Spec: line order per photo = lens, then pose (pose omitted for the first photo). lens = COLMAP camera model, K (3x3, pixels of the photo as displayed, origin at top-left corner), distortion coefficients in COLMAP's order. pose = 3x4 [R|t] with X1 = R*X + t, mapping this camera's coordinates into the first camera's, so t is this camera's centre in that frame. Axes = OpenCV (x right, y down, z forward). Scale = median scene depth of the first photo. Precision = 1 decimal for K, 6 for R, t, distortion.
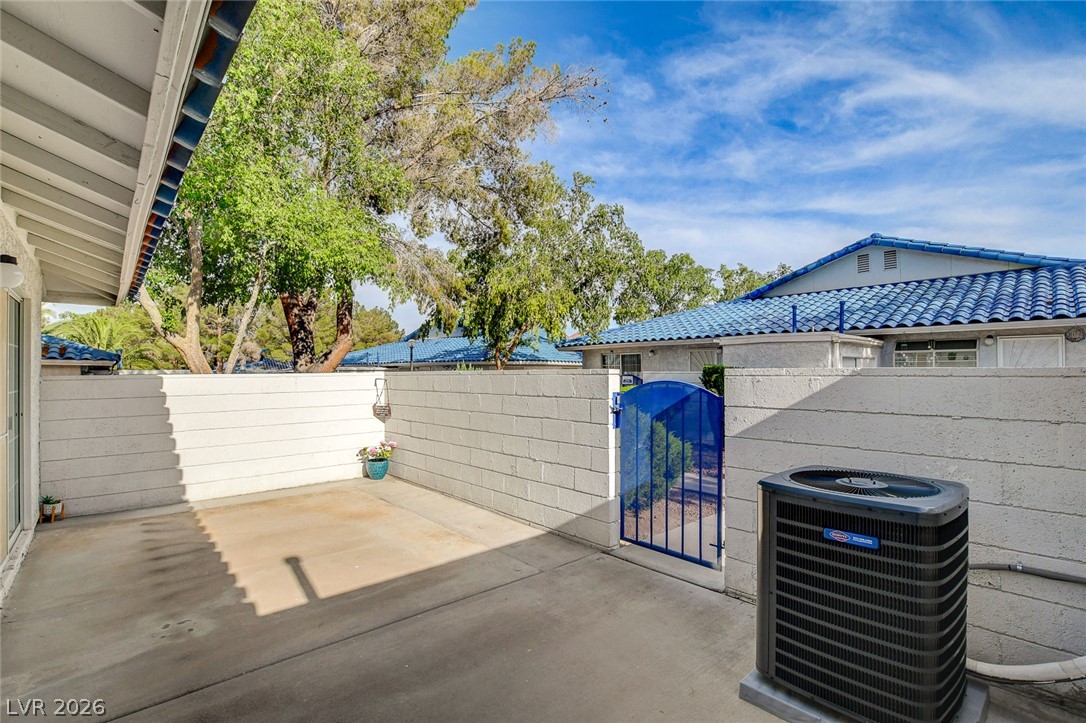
lens RADIAL K [[499.0, 0, 546.1], [0, 499.0, 366.1], [0, 0, 1]] dist [-0.031038, 0.006589]
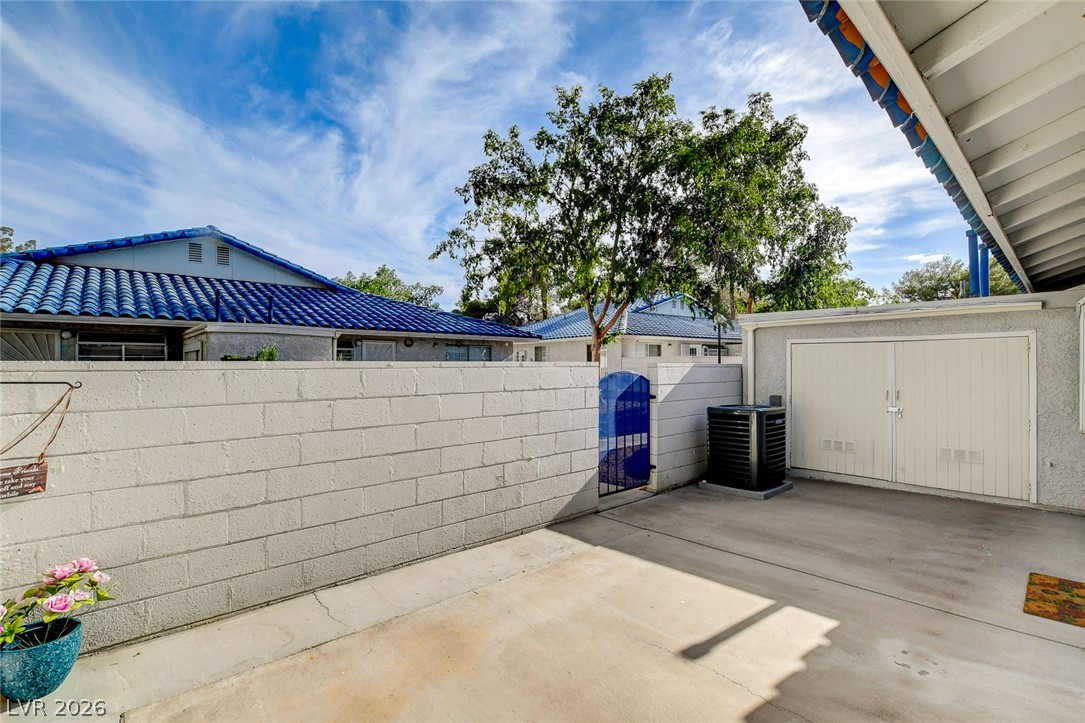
lens RADIAL K [[498.5, 0, 545.9], [0, 498.5, 369.0], [0, 0, 1]] dist [-0.031038, 0.006589]
pose [[-0.008826, -0.004740, 0.999950, -0.958536], [-0.012765, 0.999908, 0.004627, 0.016398], [-0.999880, -0.012724, -0.008886, 0.994759]]
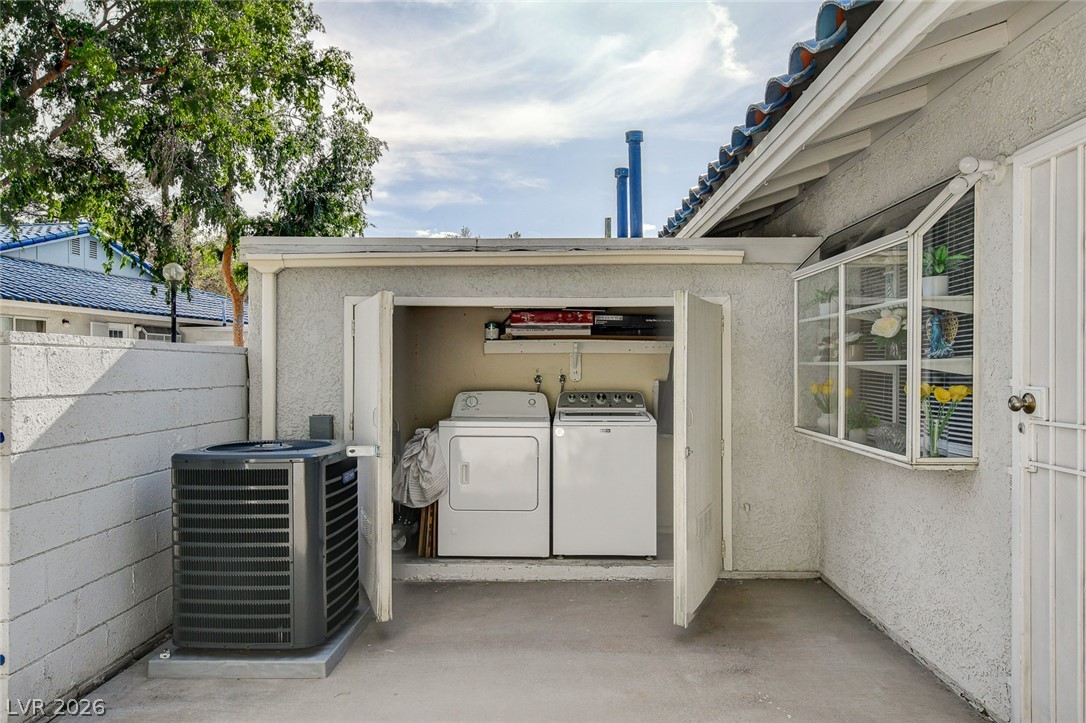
lens RADIAL K [[754.6, 0, 542.9], [0, 754.6, 372.2], [0, 0, 1]] dist [0.006646, -0.011181]
pose [[-0.728023, -0.002284, 0.685549, -0.446339], [-0.010642, 0.999912, -0.007970, 0.037645], [-0.685470, -0.013098, -0.727983, 0.853472]]
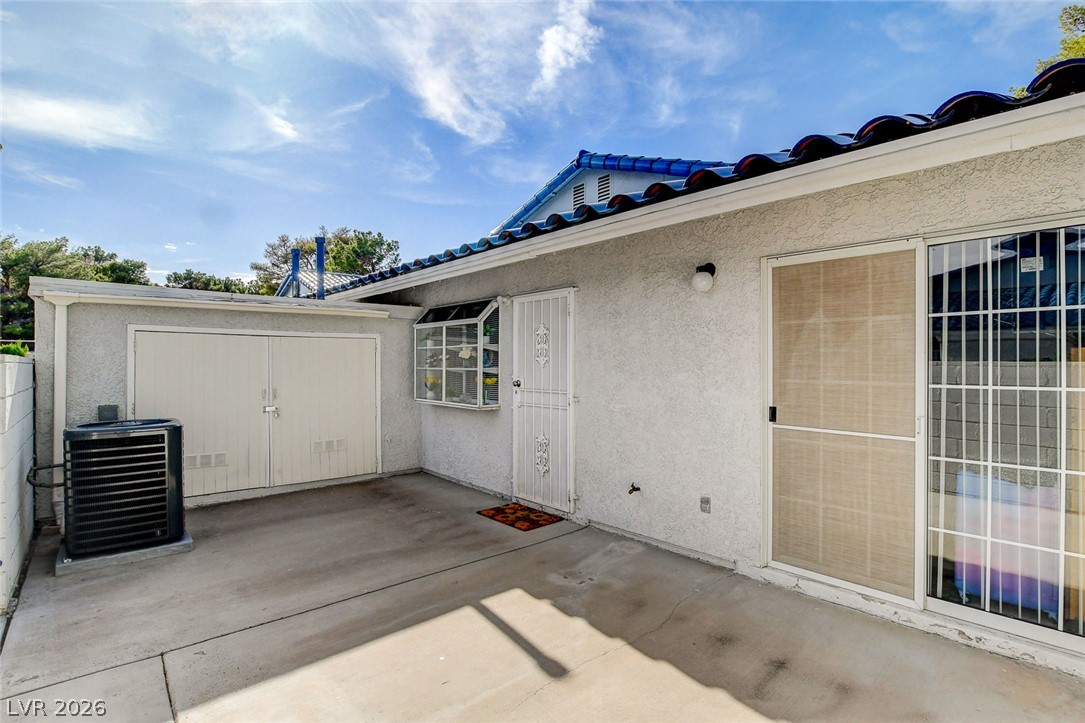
lens RADIAL K [[537.5, 0, 588.8], [0, 537.5, 357.6], [0, 0, 1]] dist [-0.024913, -0.001177]
pose [[-0.999657, 0.002074, -0.026092, -0.447386], [0.002694, 0.999714, -0.023755, 0.024138], [0.026035, -0.023818, -0.999377, 1.372712]]
